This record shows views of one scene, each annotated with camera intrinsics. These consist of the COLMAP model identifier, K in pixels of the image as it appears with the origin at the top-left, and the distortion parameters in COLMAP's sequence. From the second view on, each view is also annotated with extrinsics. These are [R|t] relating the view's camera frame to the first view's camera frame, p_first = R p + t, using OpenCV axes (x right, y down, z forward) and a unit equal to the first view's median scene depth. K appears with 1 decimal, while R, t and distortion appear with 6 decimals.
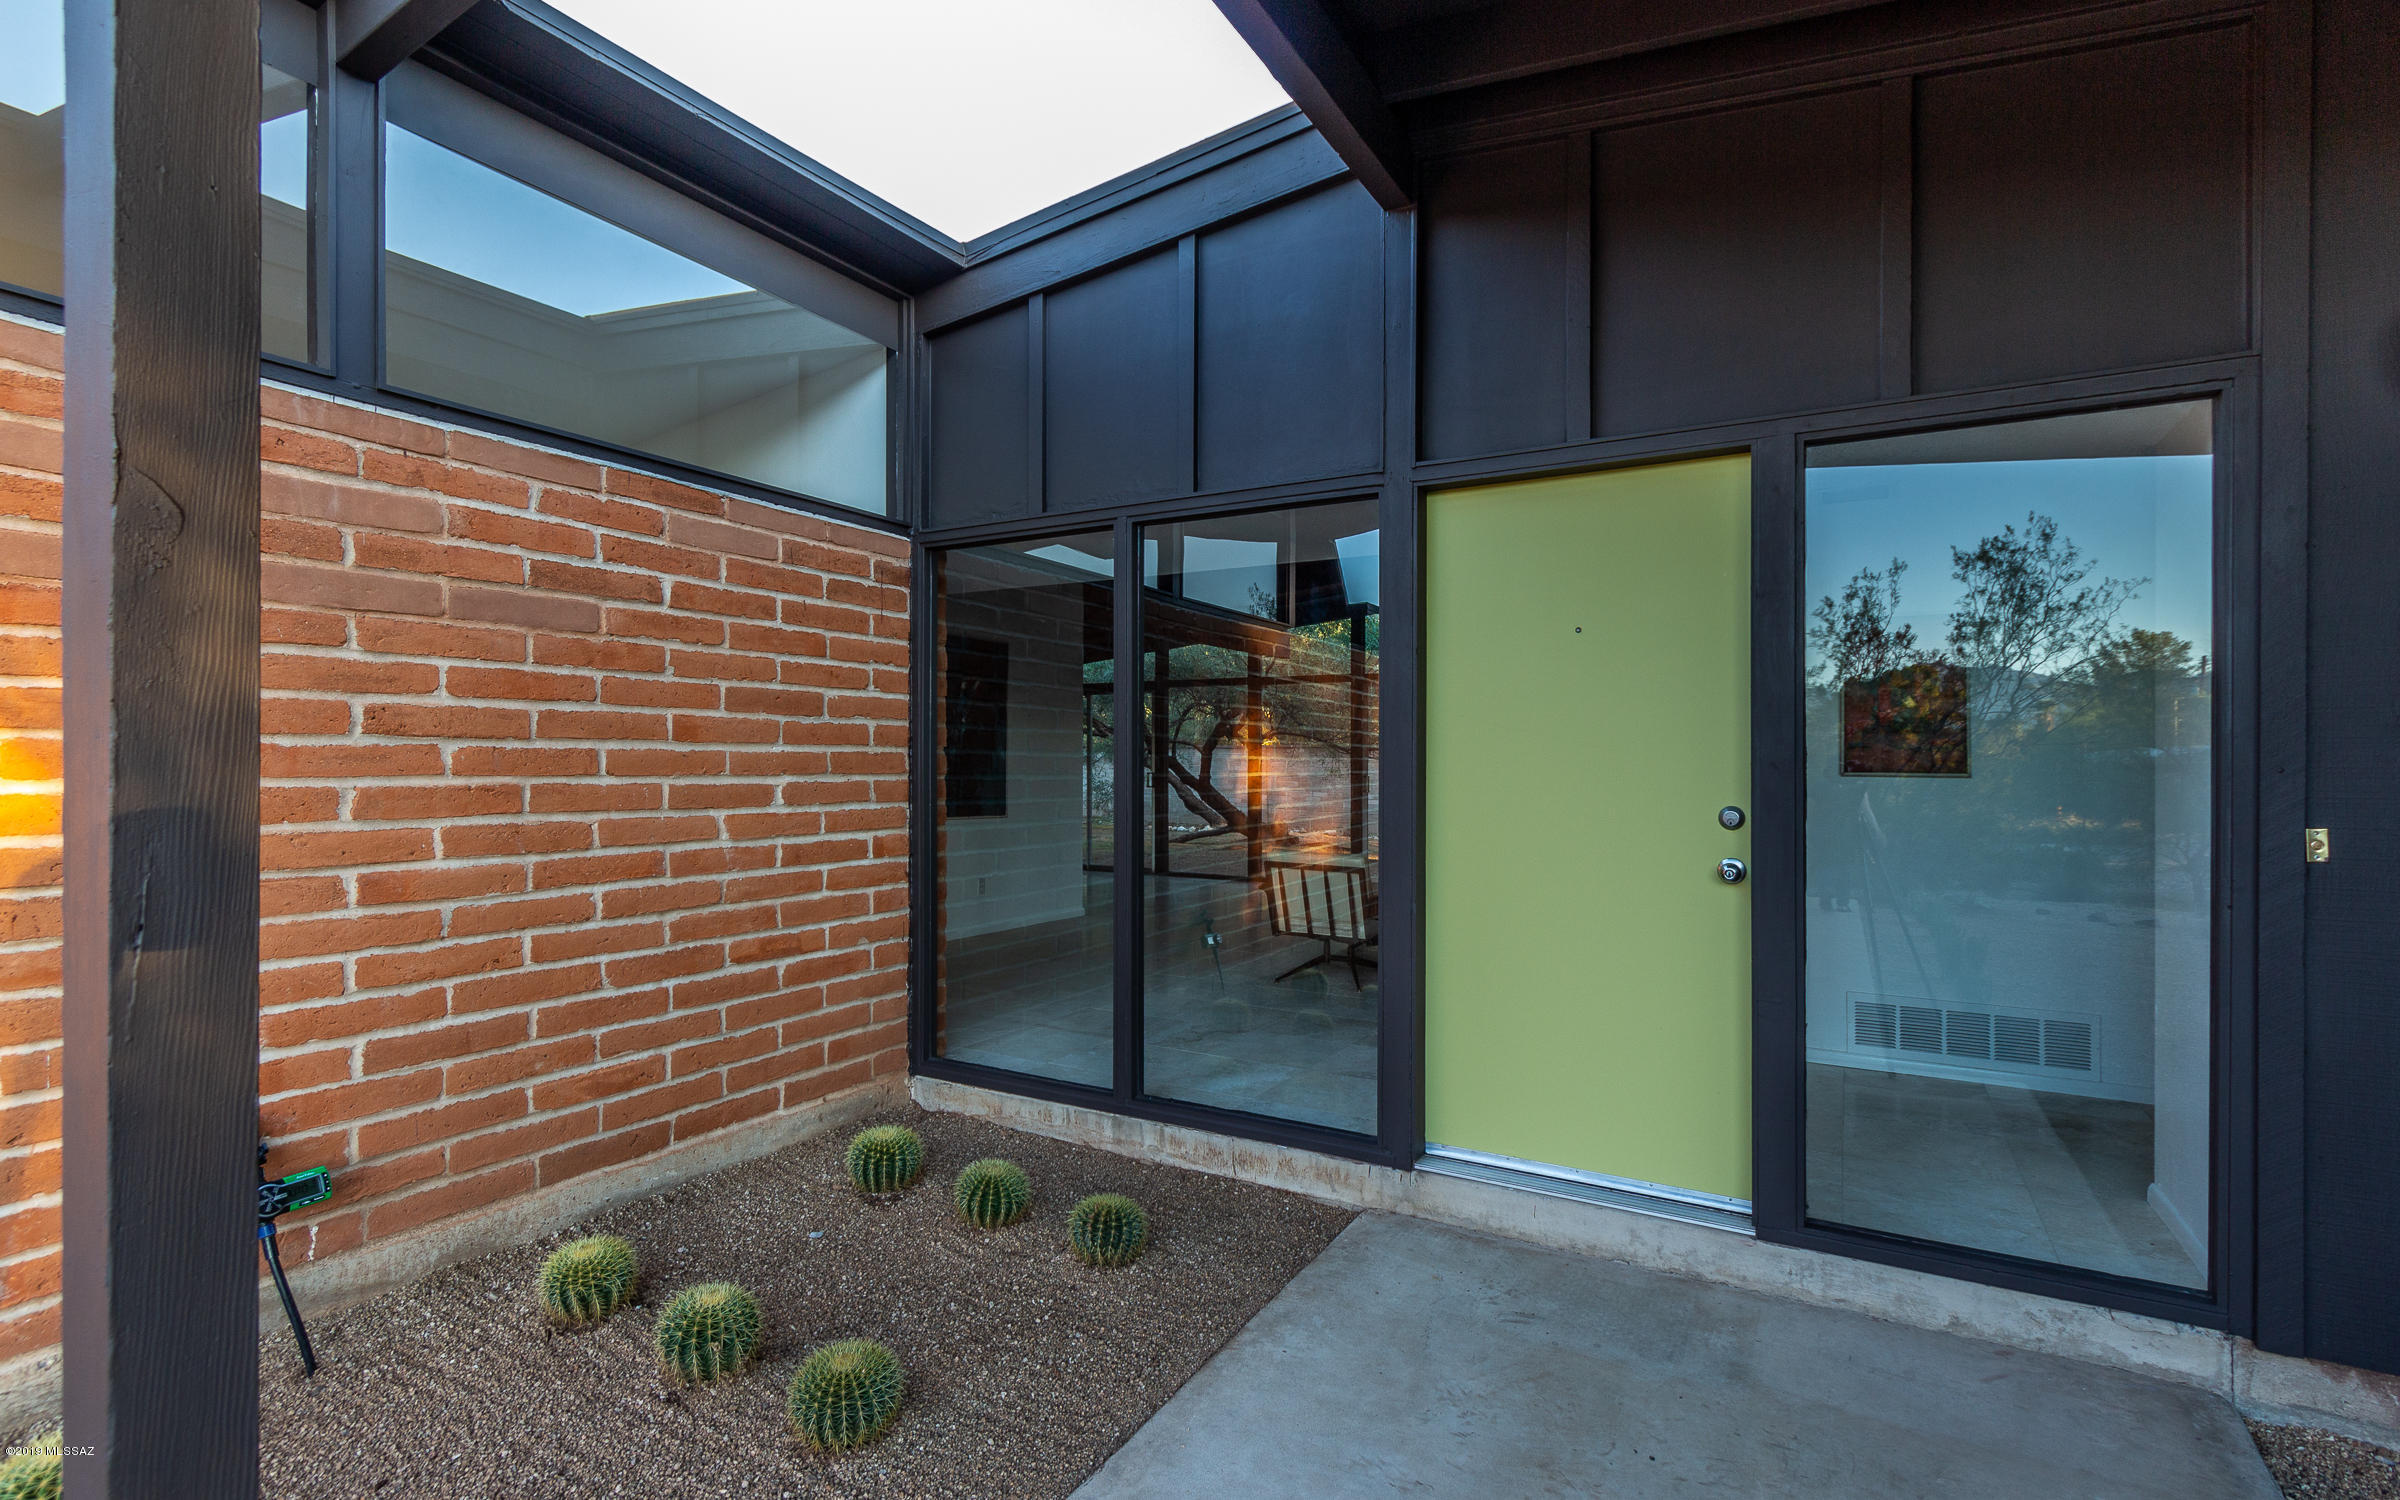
lens RADIAL K [[1106.2, 0, 1200.0], [0, 1106.2, 750.0], [0, 0, 1]] dist [-0.001964, -0.000688]
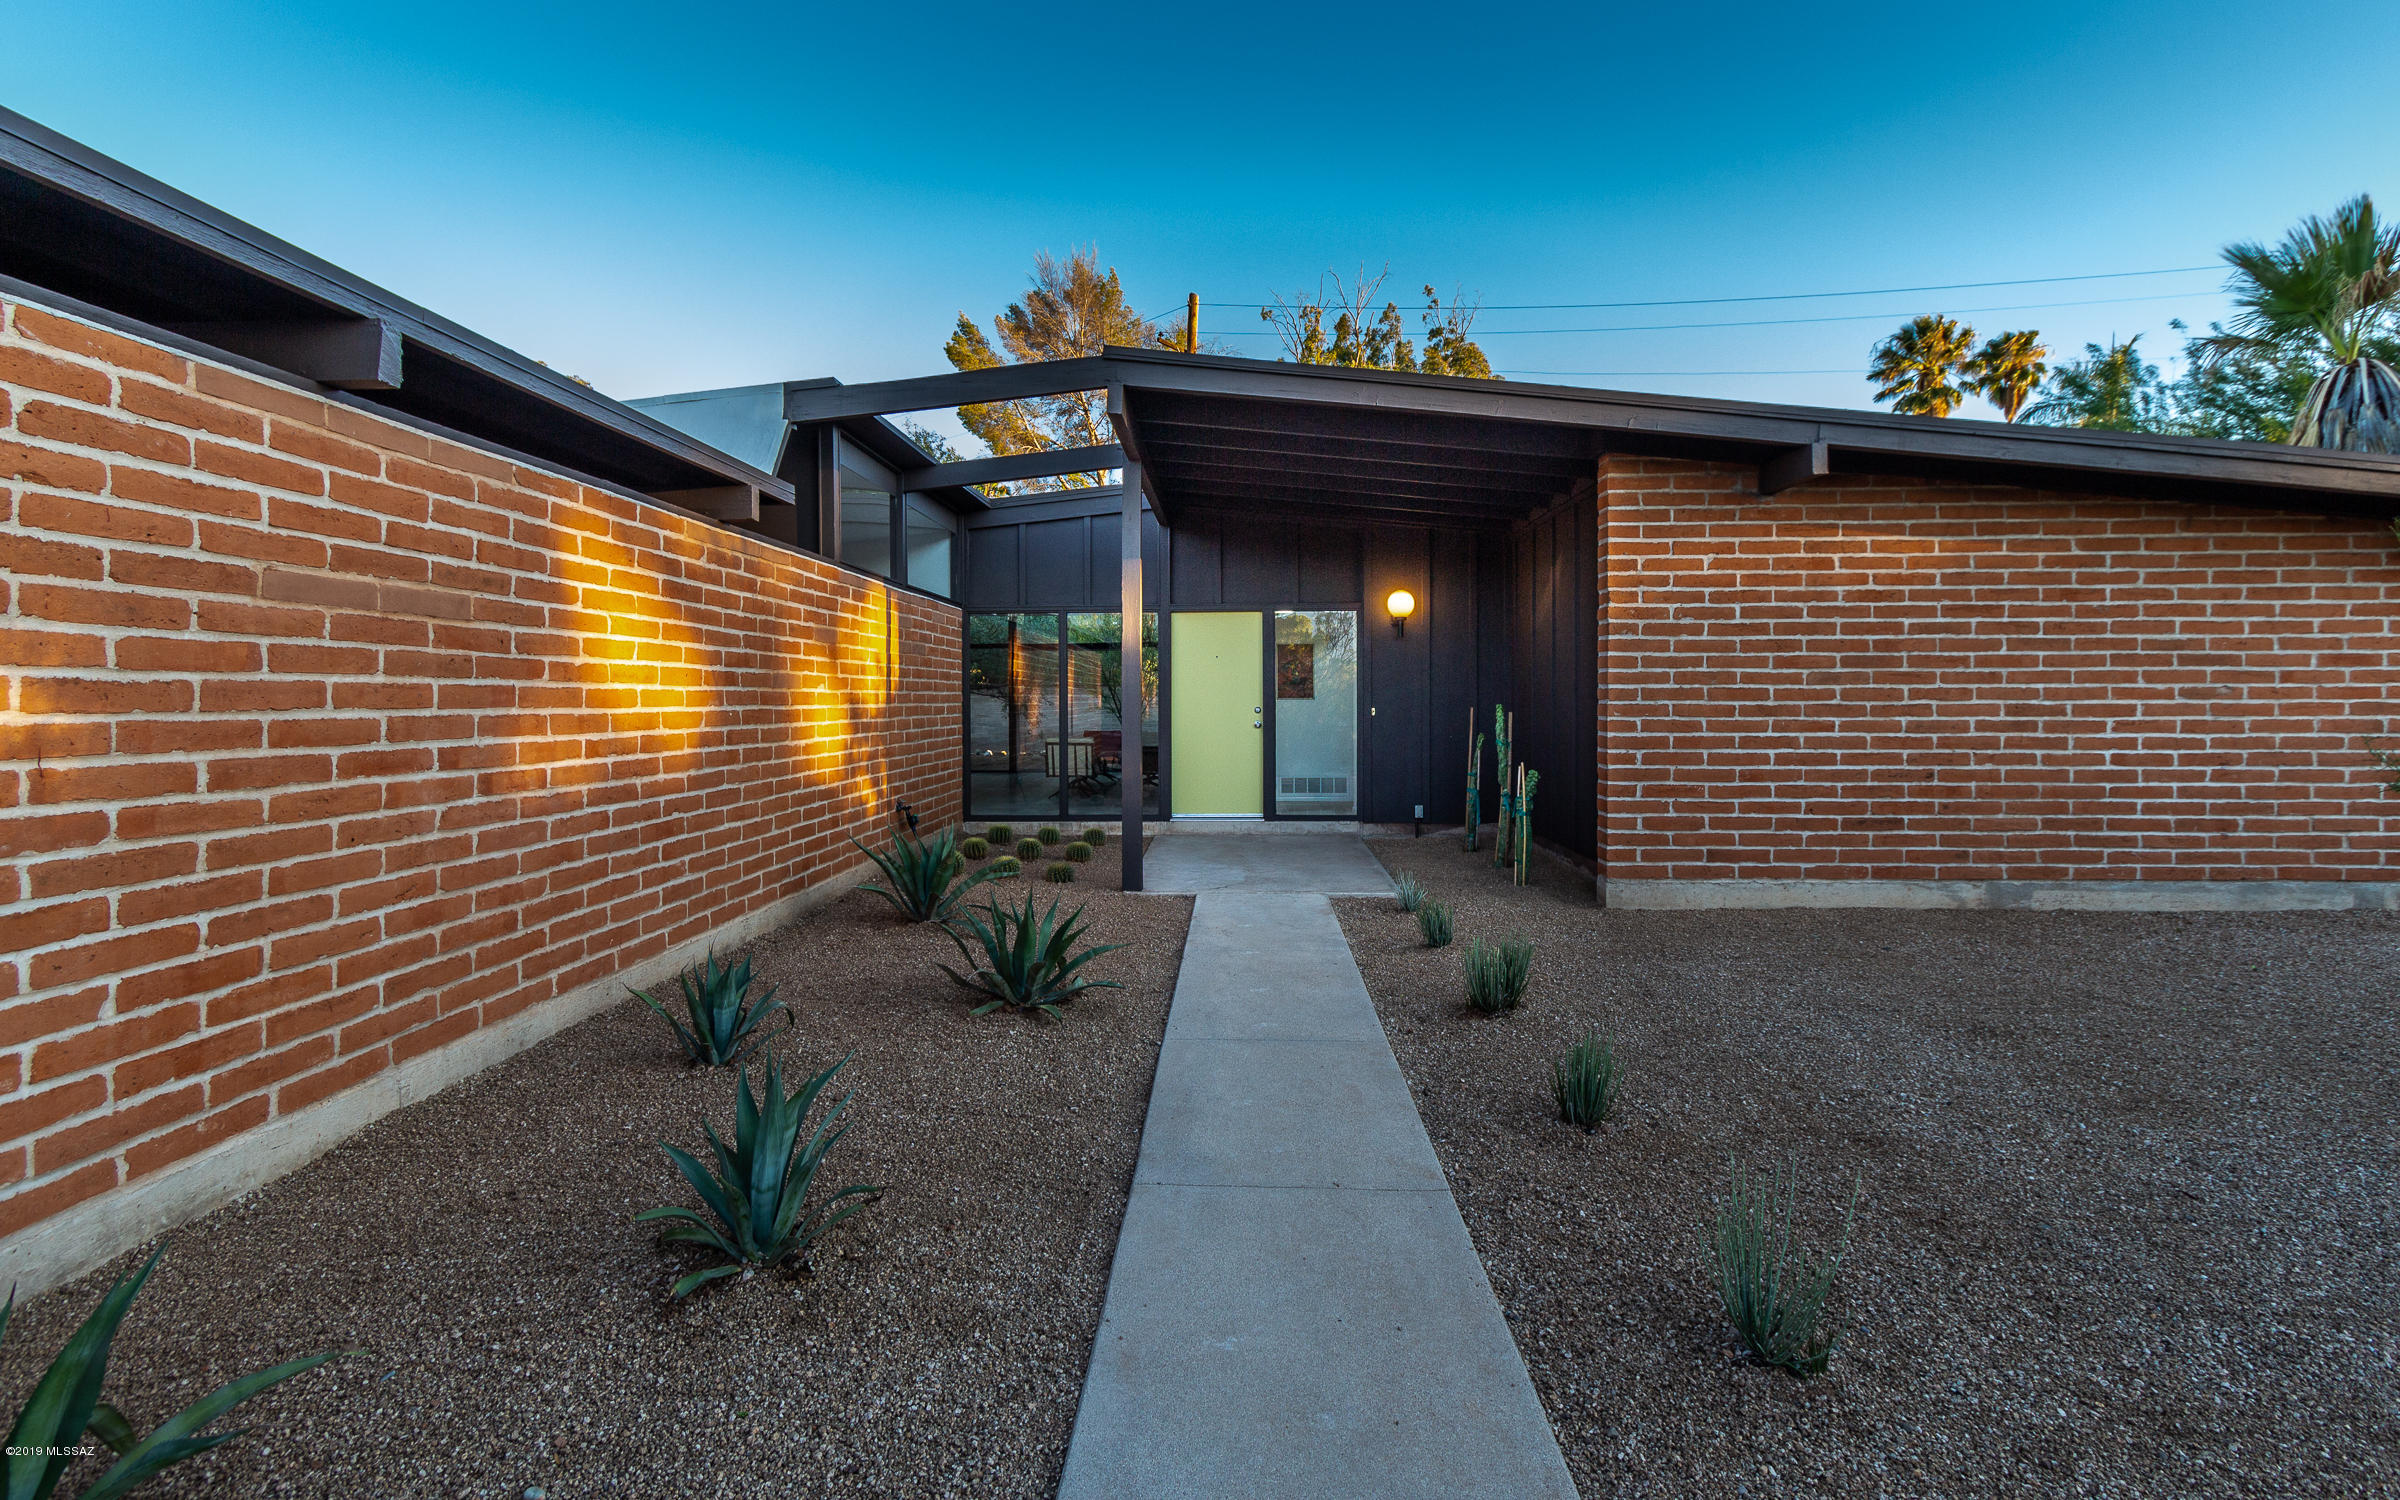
lens RADIAL K [[1084.2, 0, 1198.9], [0, 1084.2, 690.7], [0, 0, 1]] dist [0.011450, -0.005528]
pose [[0.885010, -0.005982, 0.465534, -1.206042], [0.004905, 0.999982, 0.003523, -0.015953], [-0.465547, -0.000835, 0.885023, -1.847756]]
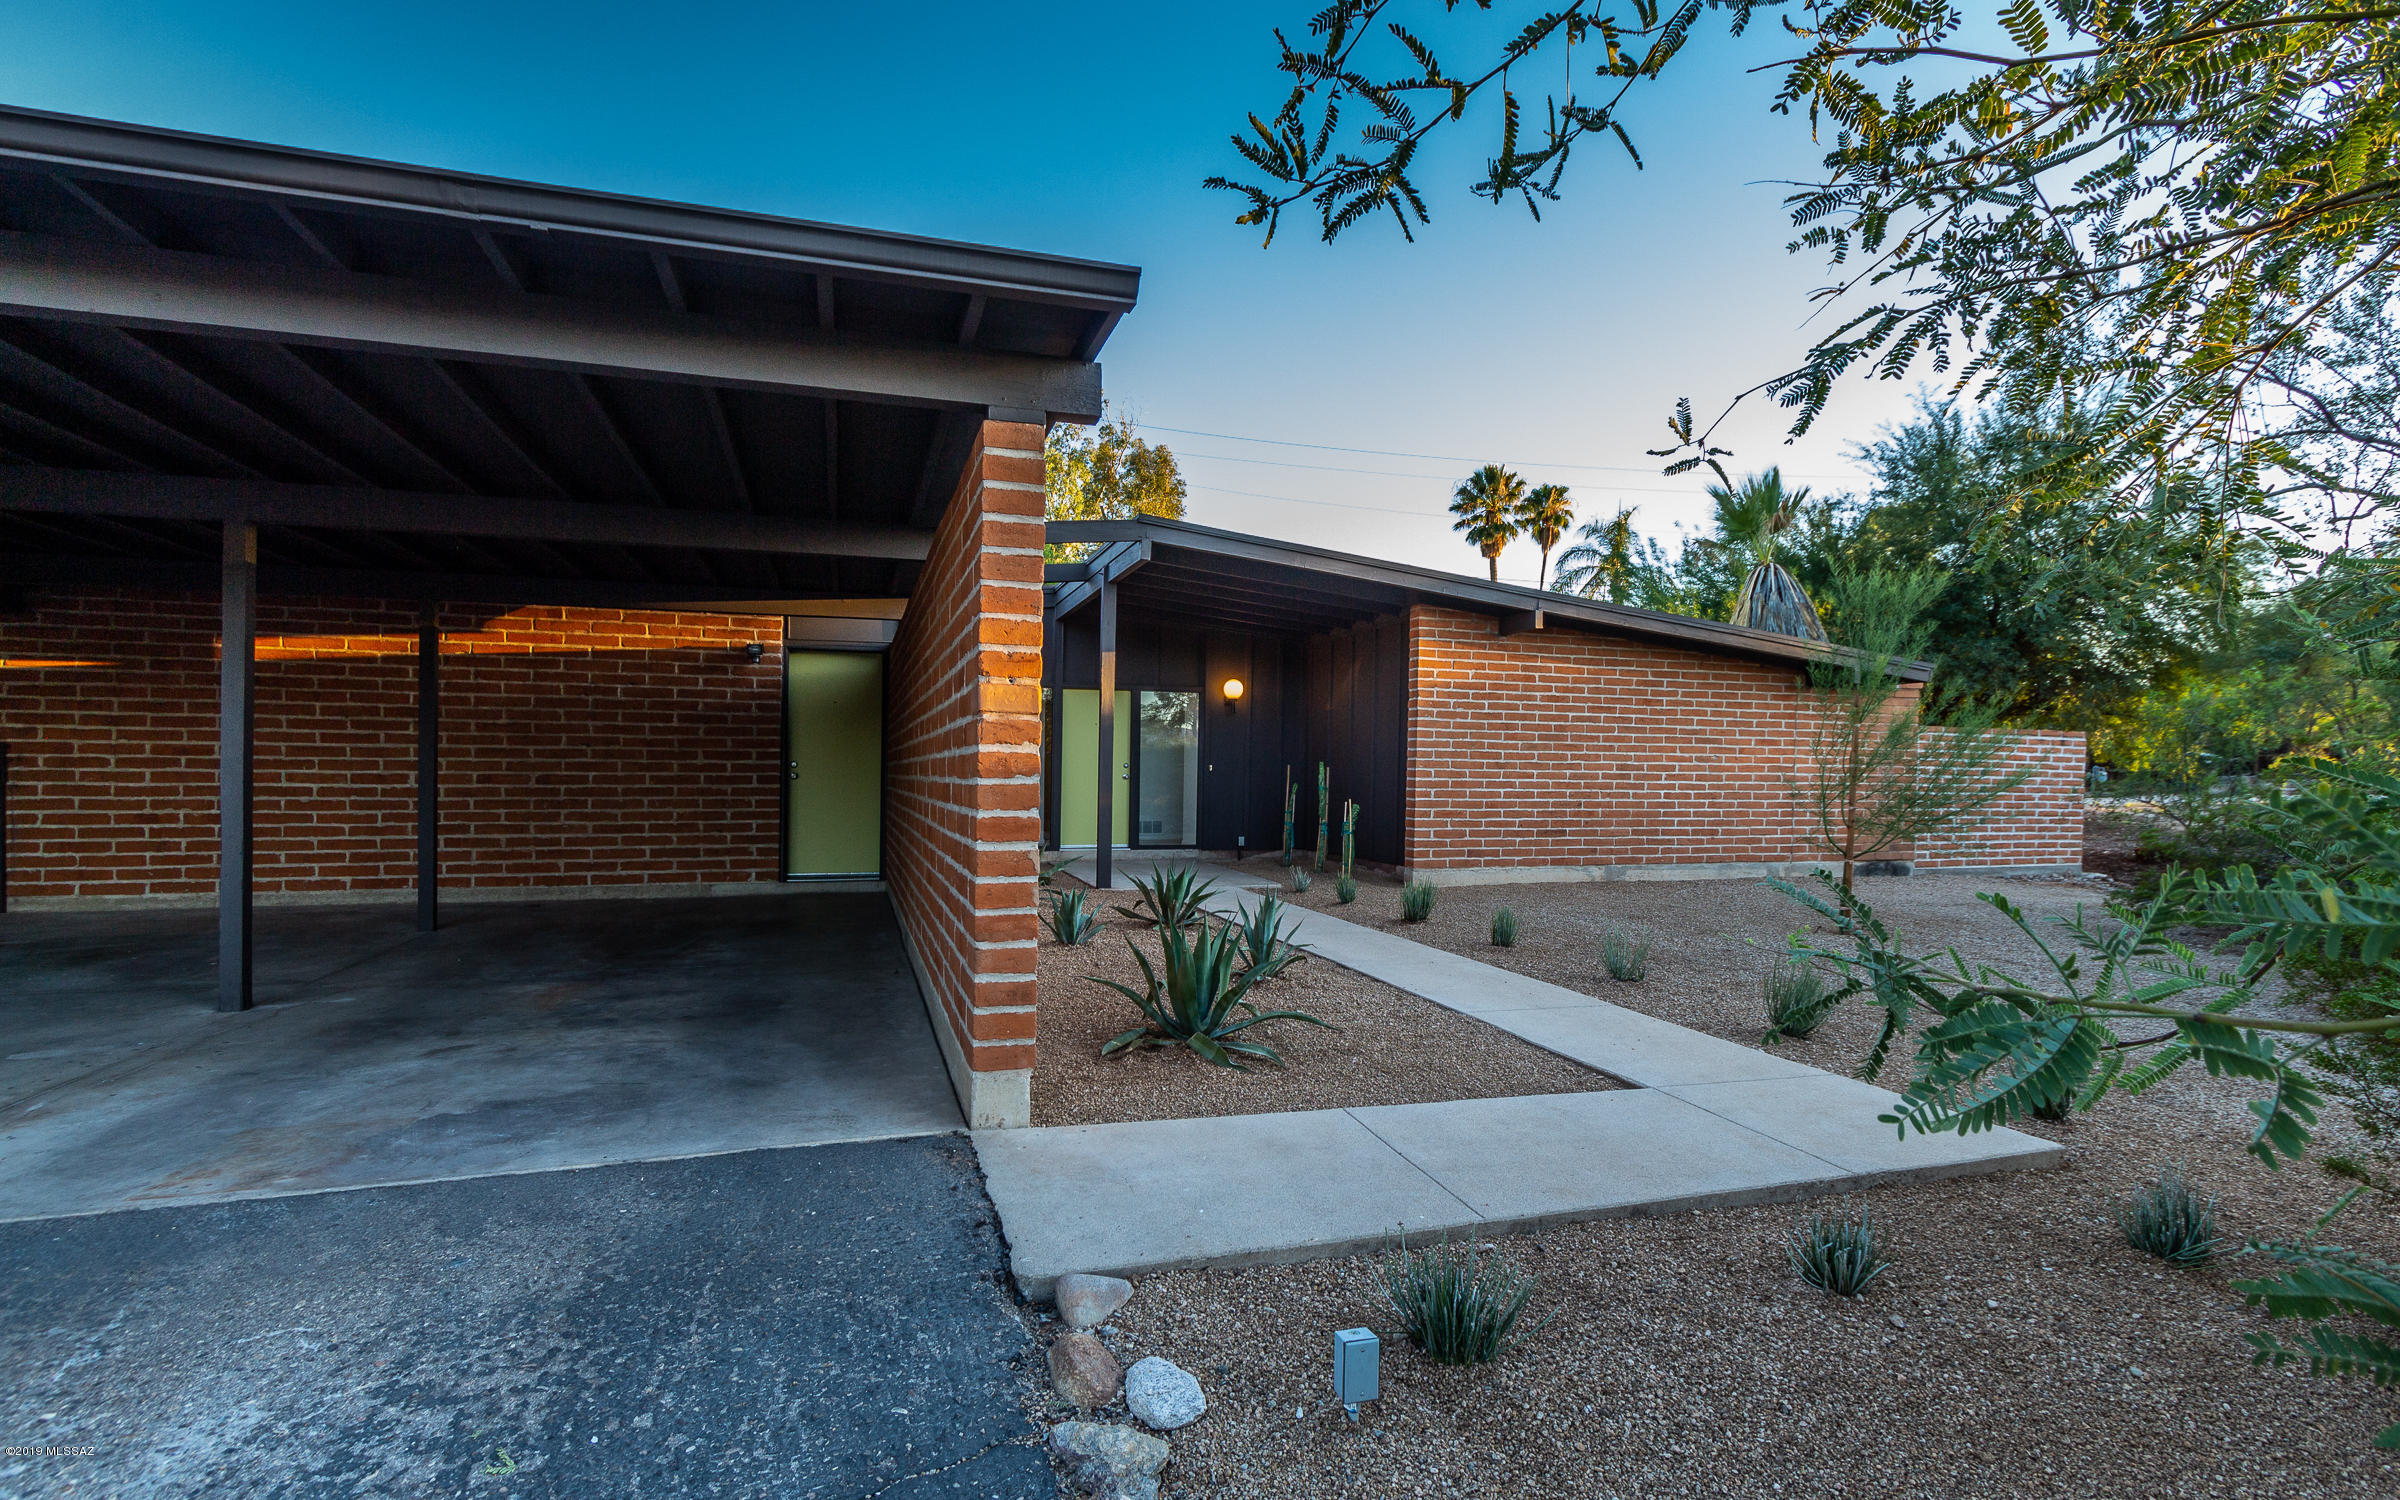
lens RADIAL K [[1095.2, 0, 1186.9], [0, 1095.2, 784.7], [0, 0, 1]] dist [0.003952, 0.000134]
pose [[0.677207, -0.007199, 0.735757, -2.507844], [-0.012301, 0.999702, 0.021104, 0.034035], [-0.735689, -0.023342, 0.676917, -2.138601]]
